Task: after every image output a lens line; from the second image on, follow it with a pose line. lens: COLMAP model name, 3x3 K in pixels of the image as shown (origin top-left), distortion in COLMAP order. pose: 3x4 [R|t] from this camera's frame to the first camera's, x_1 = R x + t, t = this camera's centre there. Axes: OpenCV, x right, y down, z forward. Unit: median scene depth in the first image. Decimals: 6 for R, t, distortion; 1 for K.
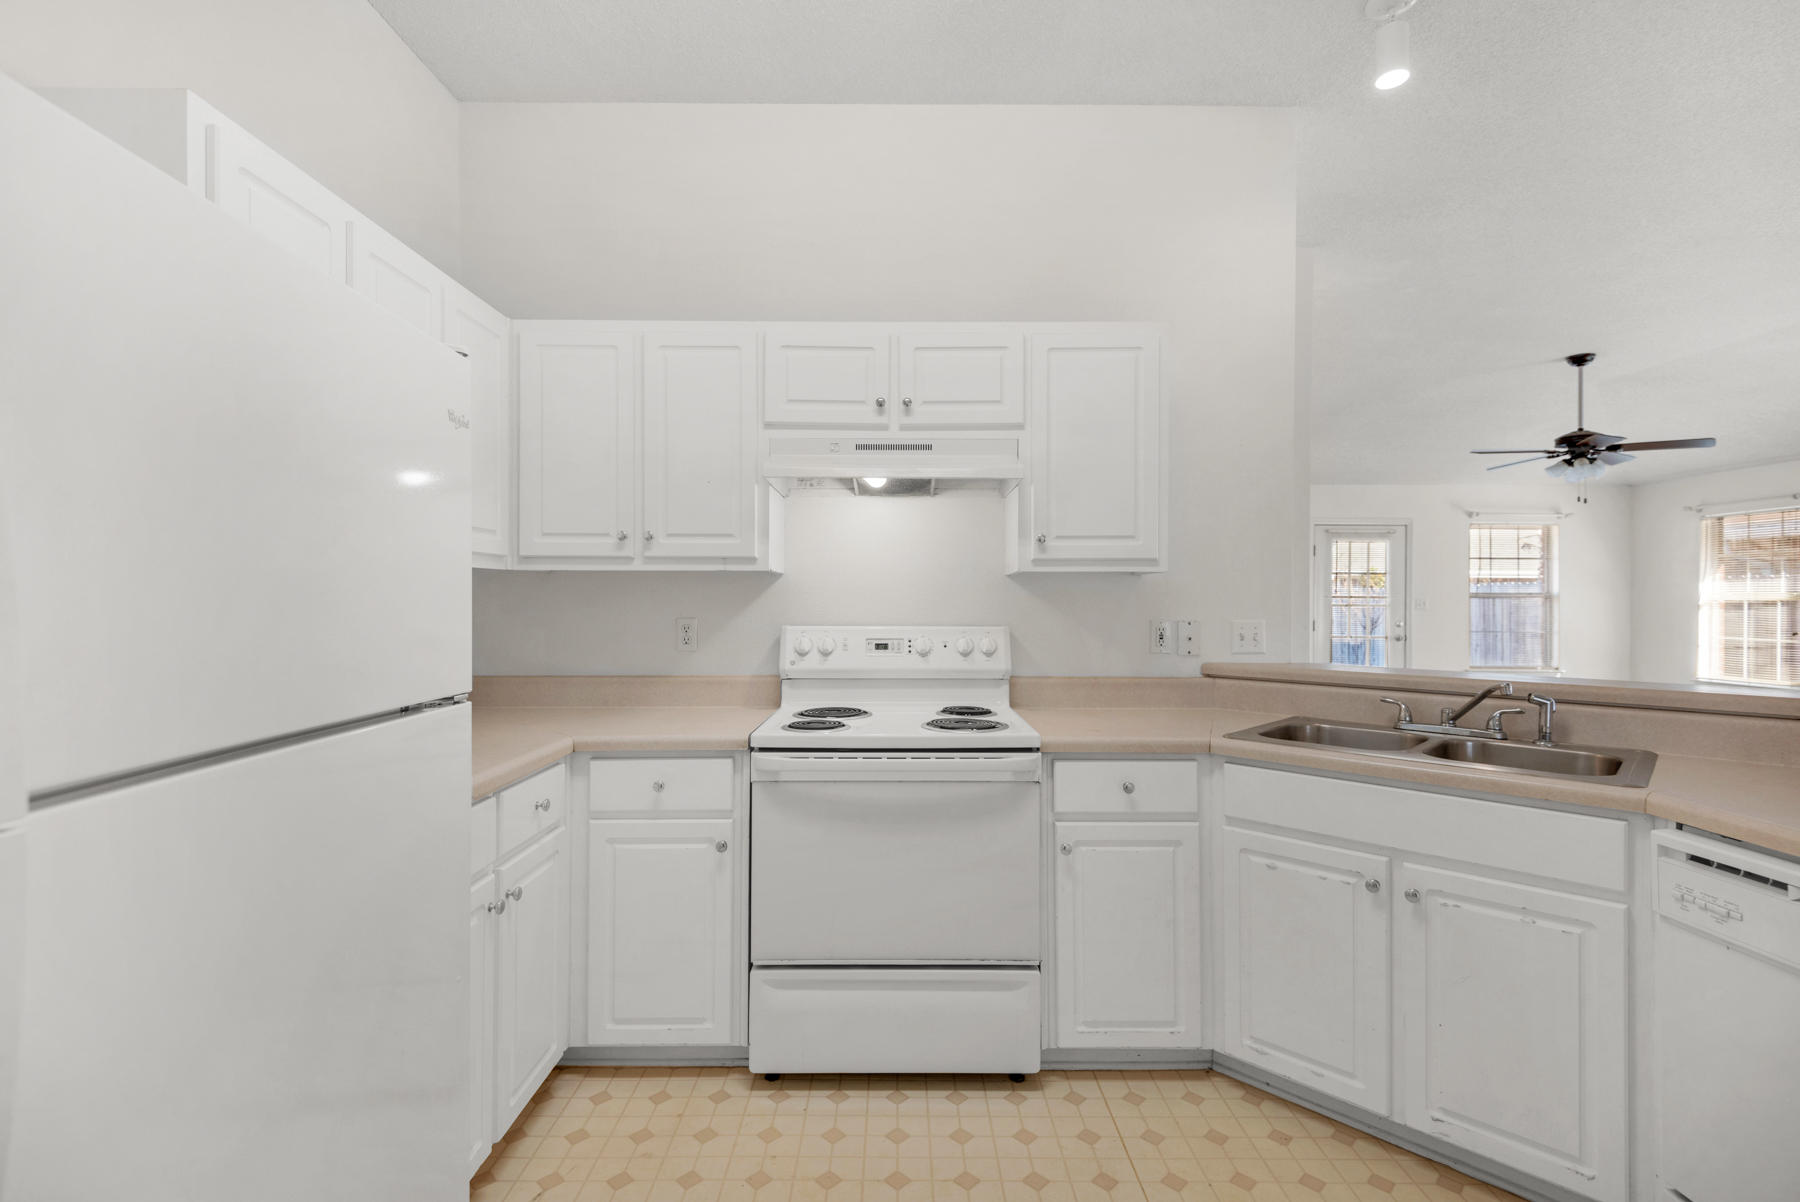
lens RADIAL K [[817.3, 0, 898.4], [0, 817.3, 599.3], [0, 0, 1]] dist [0.022146, -0.009112]
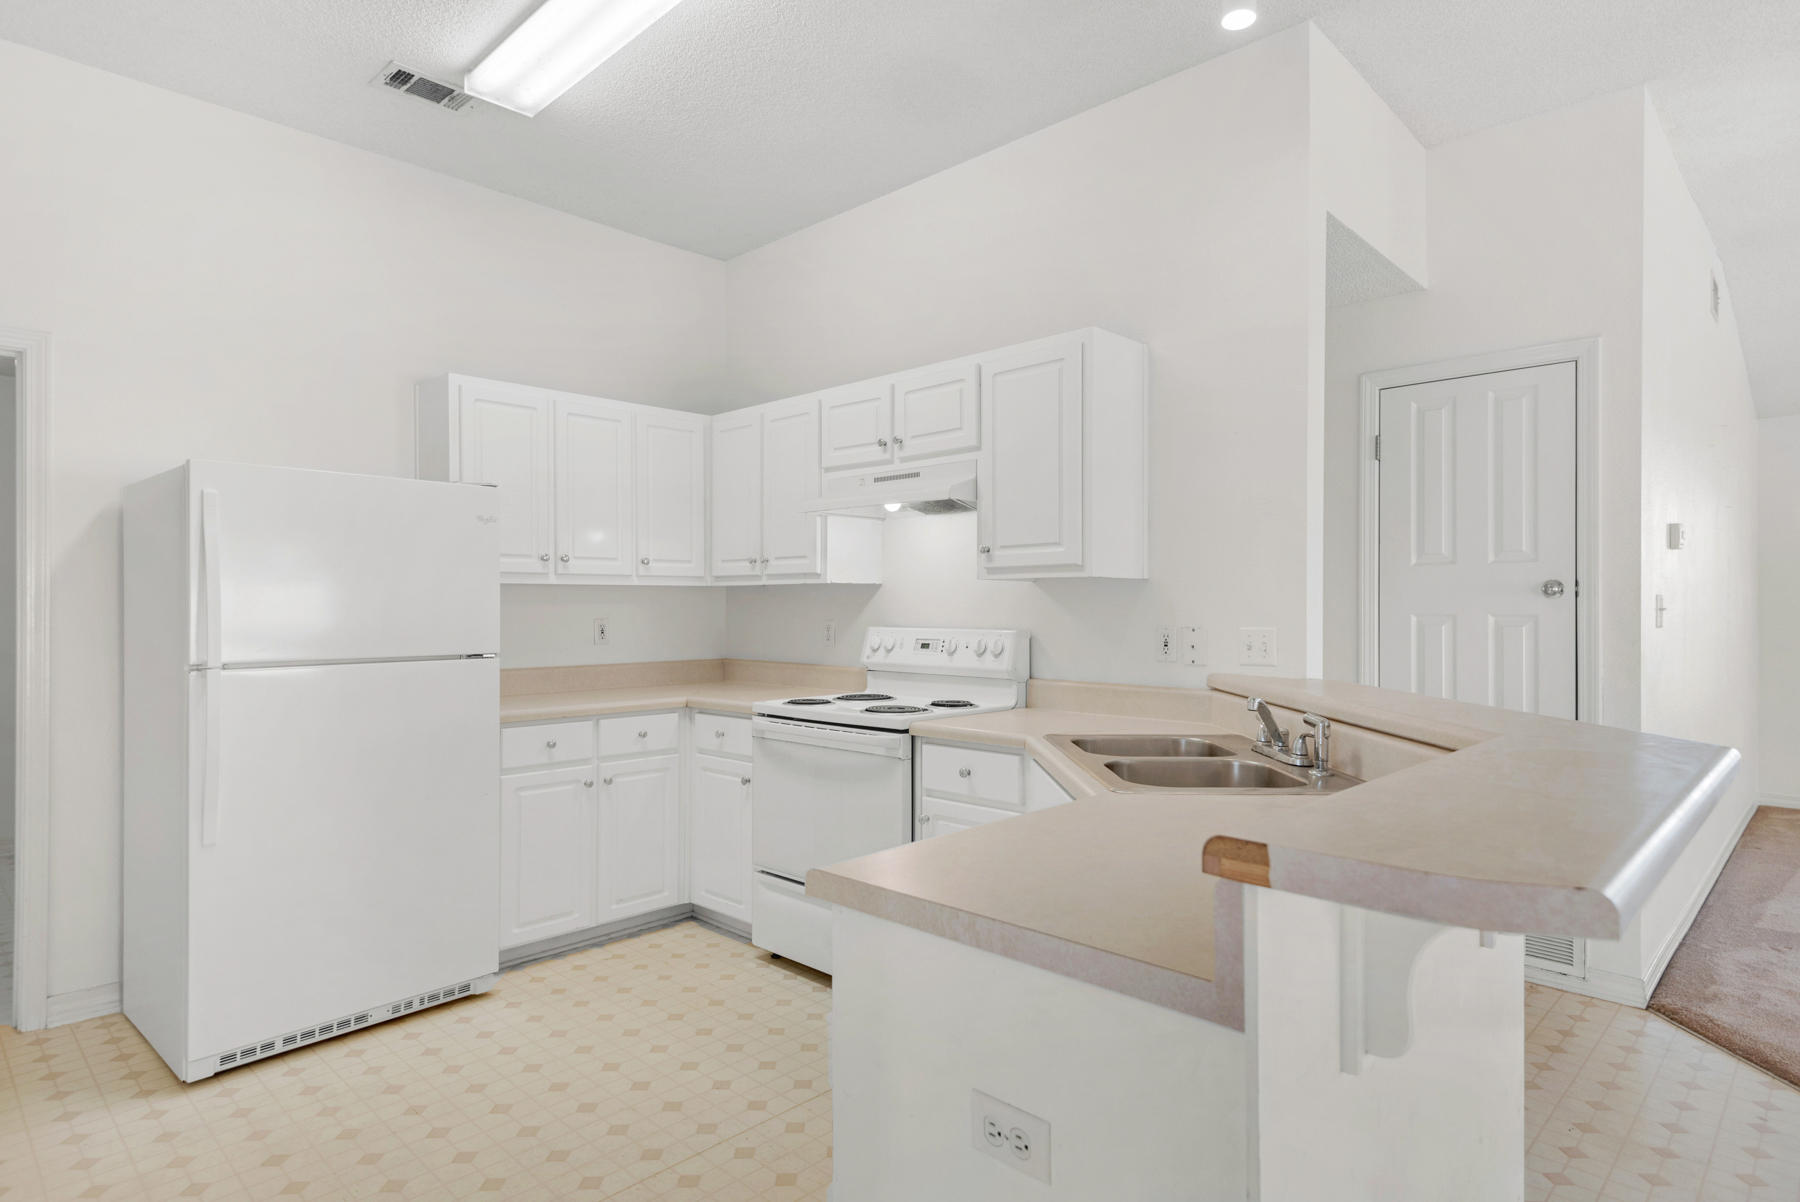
lens RADIAL K [[963.9, 0, 911.0], [0, 963.9, 605.1], [0, 0, 1]] dist [0.015976, -0.000010]
pose [[0.725615, -0.003407, -0.688092, 0.976947], [0.002371, 0.999994, -0.002451, 0.003748], [0.688096, 0.000147, 0.725619, -0.004446]]
